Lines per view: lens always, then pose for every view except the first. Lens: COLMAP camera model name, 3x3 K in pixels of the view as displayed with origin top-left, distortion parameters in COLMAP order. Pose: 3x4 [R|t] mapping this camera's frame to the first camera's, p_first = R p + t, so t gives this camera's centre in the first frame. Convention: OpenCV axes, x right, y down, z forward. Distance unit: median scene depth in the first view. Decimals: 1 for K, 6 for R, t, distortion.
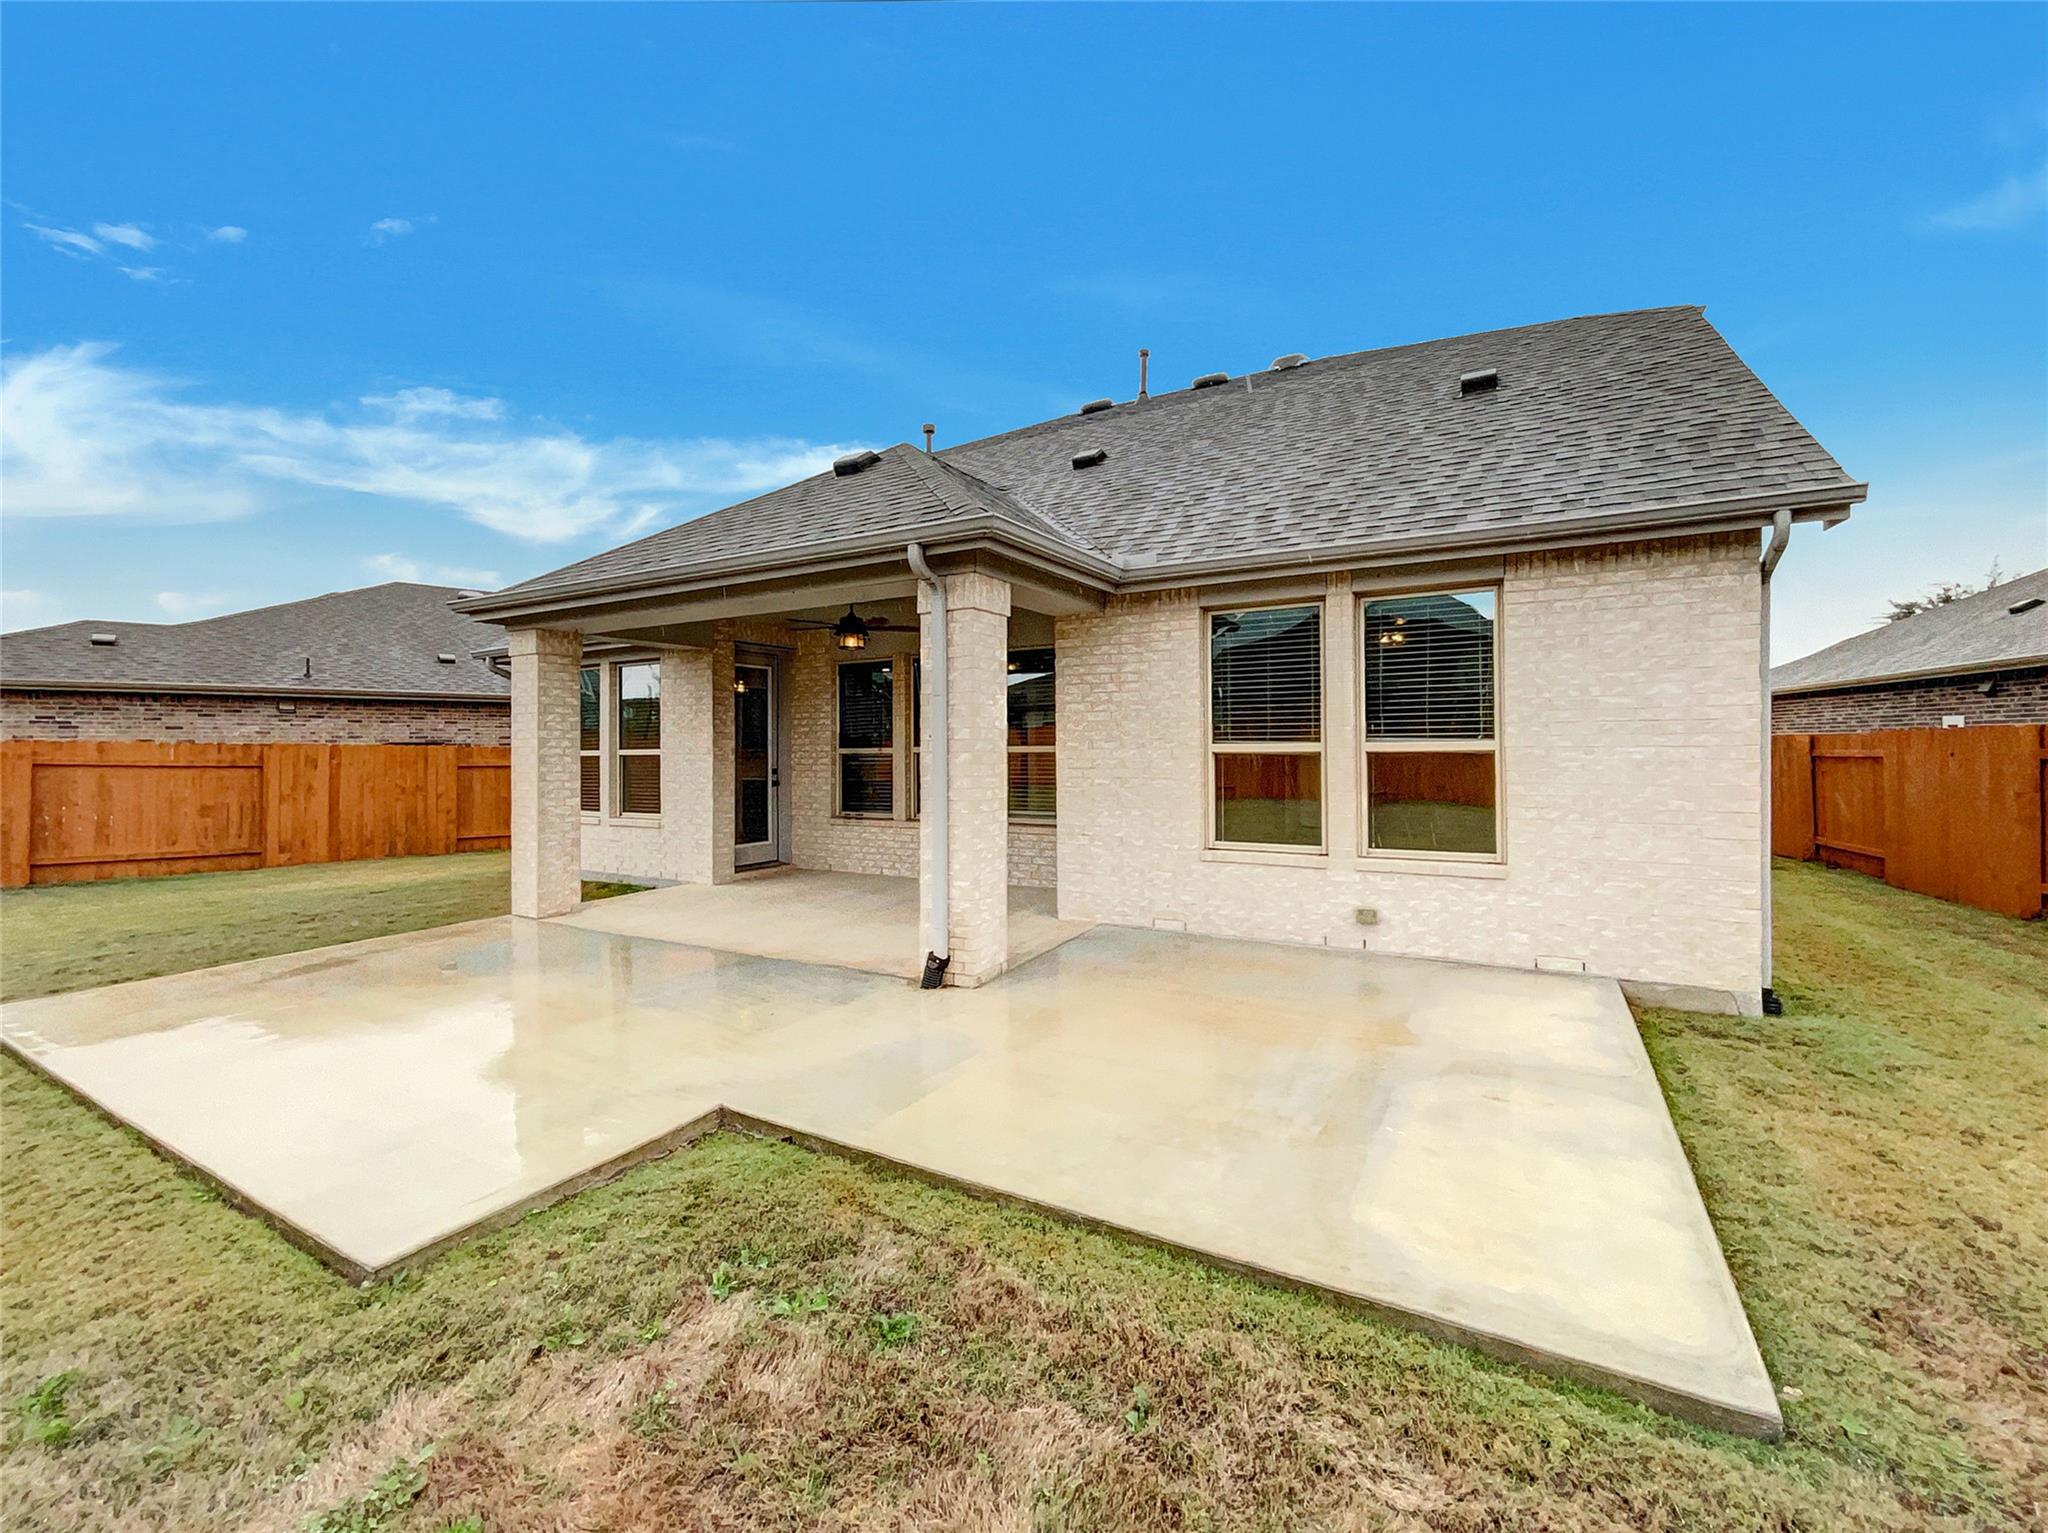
lens RADIAL K [[860.2, 0, 1027.4], [0, 860.2, 730.5], [0, 0, 1]] dist [0.000506, 0.000243]
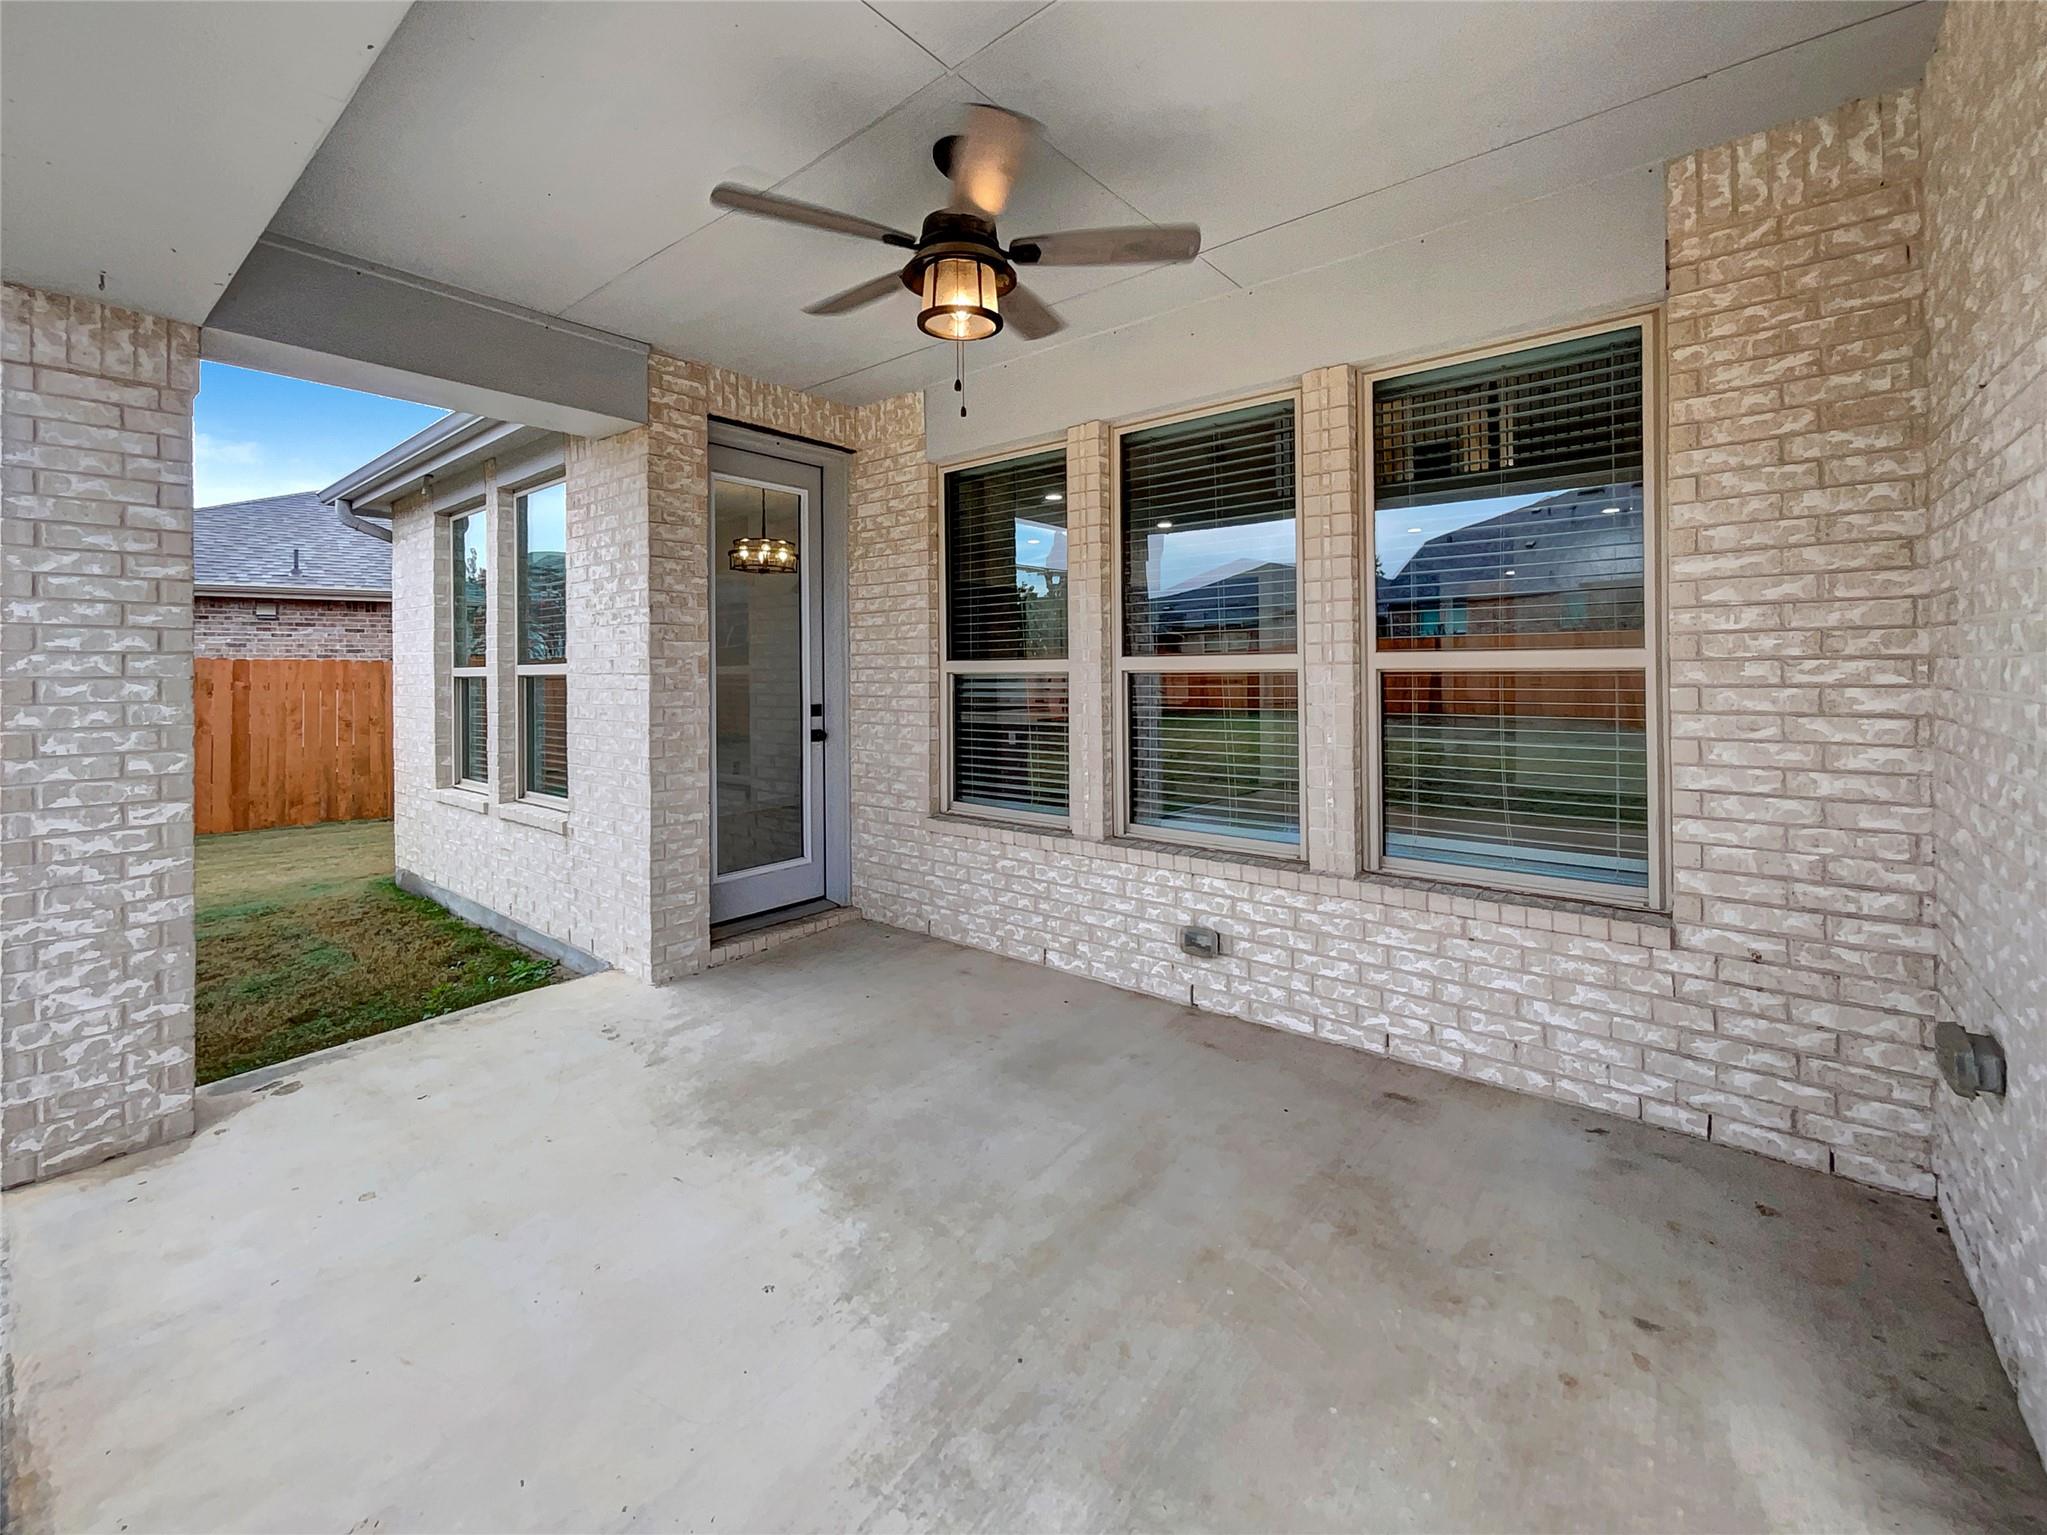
lens RADIAL K [[847.1, 0, 1018.5], [0, 847.1, 746.9], [0, 0, 1]] dist [0.001956, 0.000342]
pose [[0.986548, 0.015147, -0.162766, -0.115260], [0.003458, 0.993541, 0.113422, 0.016015], [0.163433, -0.112459, 0.980124, 0.600876]]
